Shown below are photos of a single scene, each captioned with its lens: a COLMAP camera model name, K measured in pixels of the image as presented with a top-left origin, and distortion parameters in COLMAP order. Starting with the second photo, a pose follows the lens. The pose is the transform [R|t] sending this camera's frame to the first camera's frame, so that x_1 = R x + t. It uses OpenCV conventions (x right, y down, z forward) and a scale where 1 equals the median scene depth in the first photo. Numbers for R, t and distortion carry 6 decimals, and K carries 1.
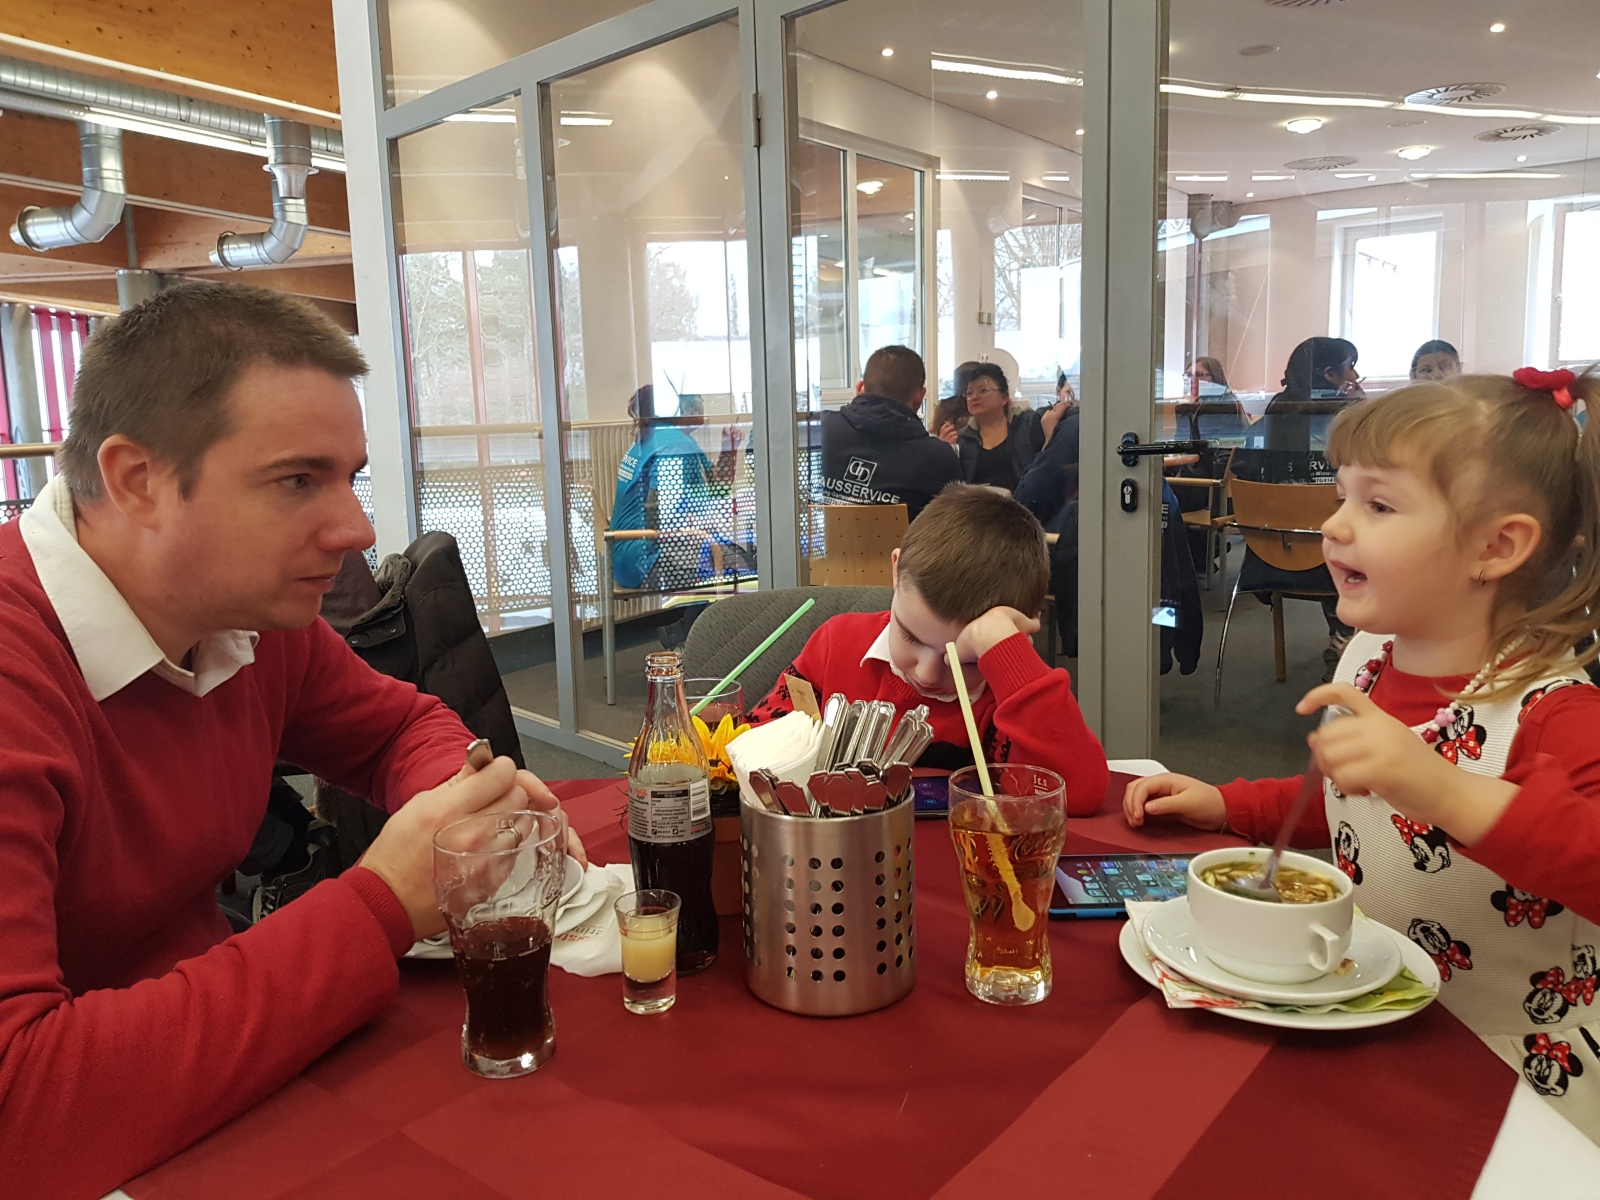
lens RADIAL K [[1304.5, 0, 796.1], [0, 1304.5, 557.1], [0, 0, 1]] dist [0.062521, -0.109613]
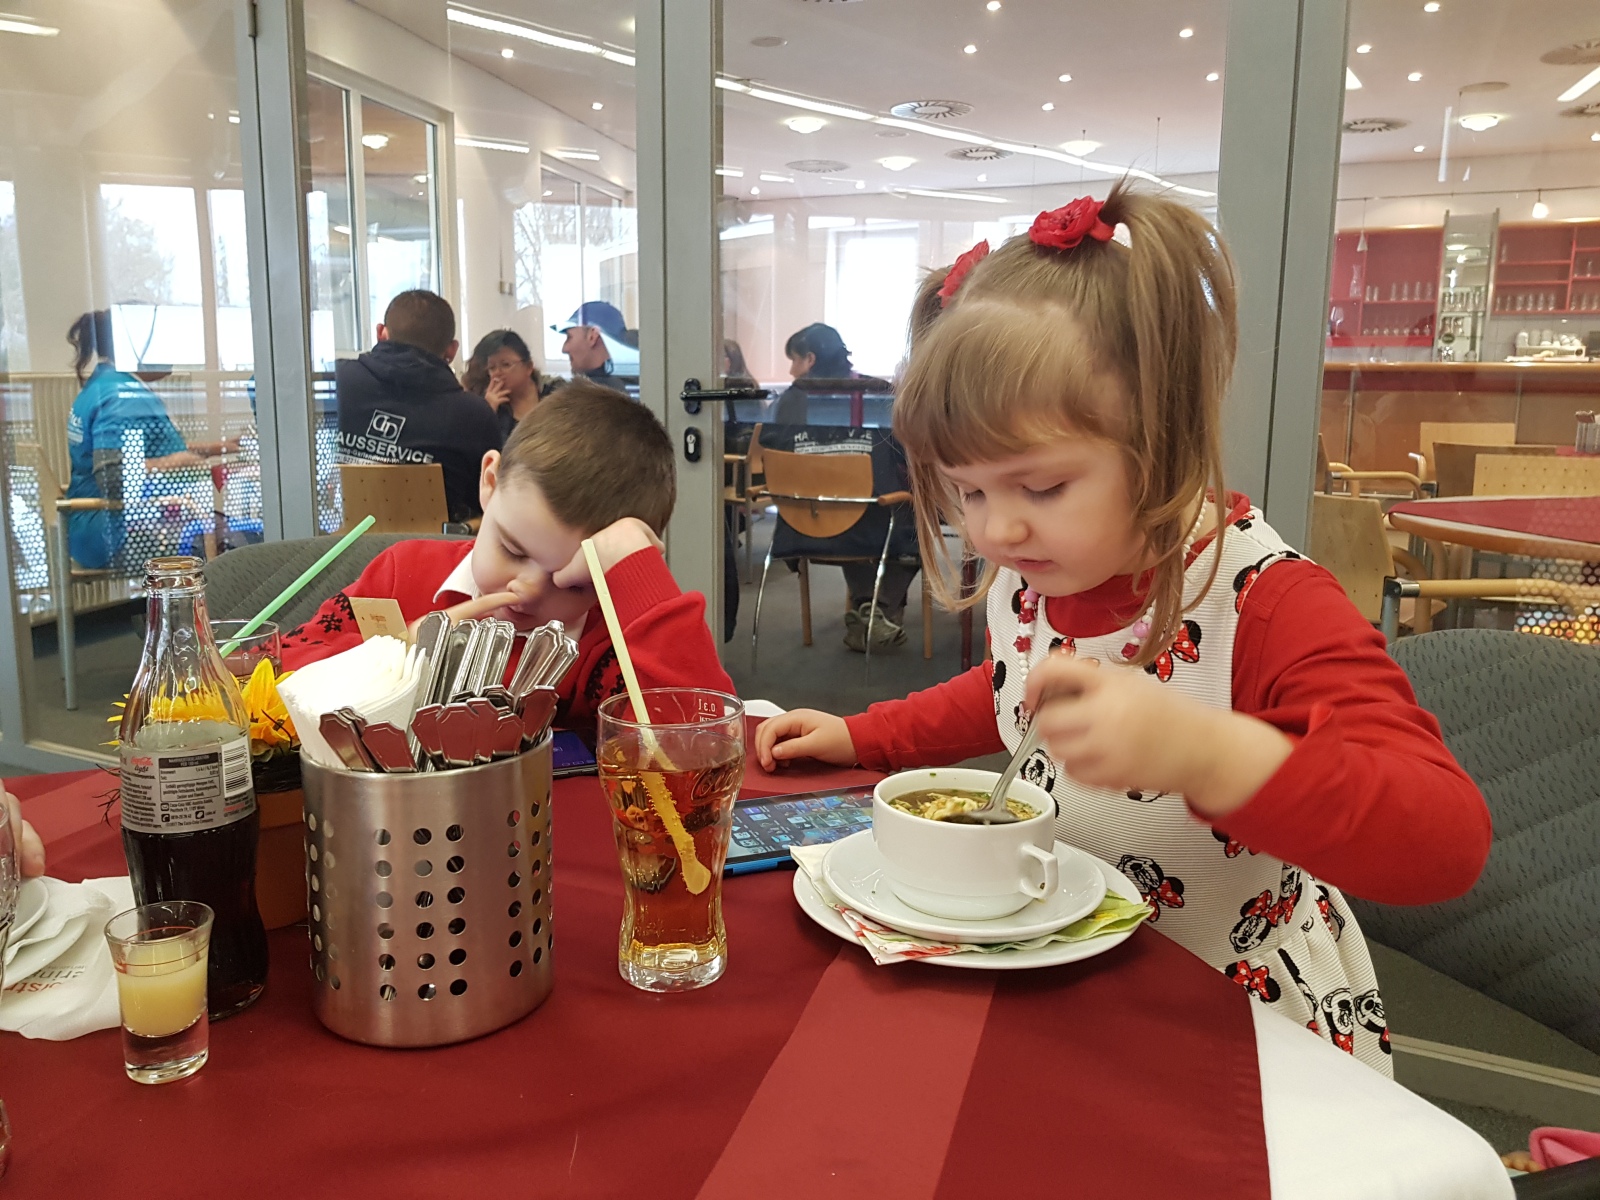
lens RADIAL K [[1260.4, 0, 800.0], [0, 1260.4, 573.2], [0, 0, 1]] dist [0.100796, -0.172660]
pose [[0.927838, -0.022177, 0.372324, -0.039810], [0.016612, 0.999697, 0.018149, 0.064657], [-0.372614, -0.010655, 0.927925, 0.221753]]
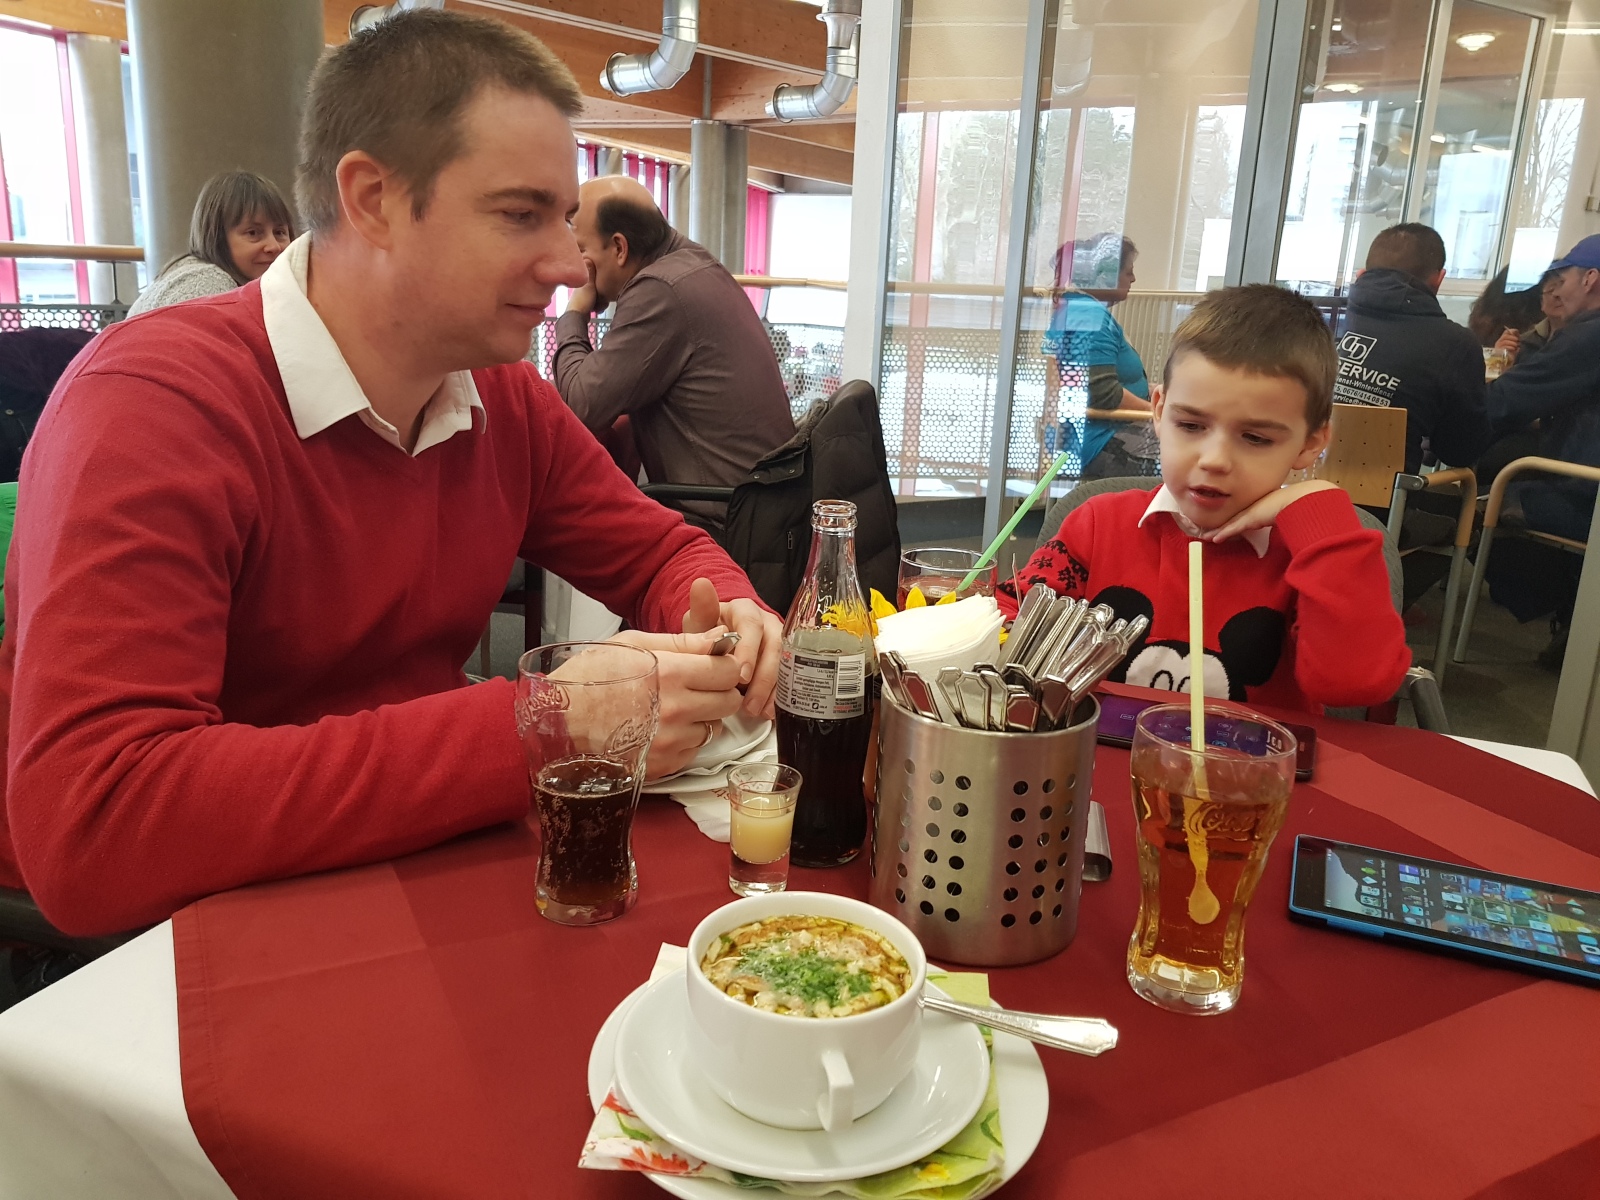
lens RADIAL K [[1289.2, 0, 792.2], [0, 1289.2, 578.0], [0, 0, 1]] dist [0.054707, -0.097235]
pose [[0.909642, 0.167254, -0.380234, 0.173518], [-0.125799, 0.983292, 0.131571, 0.013749], [0.395887, -0.071850, 0.915484, 0.186142]]
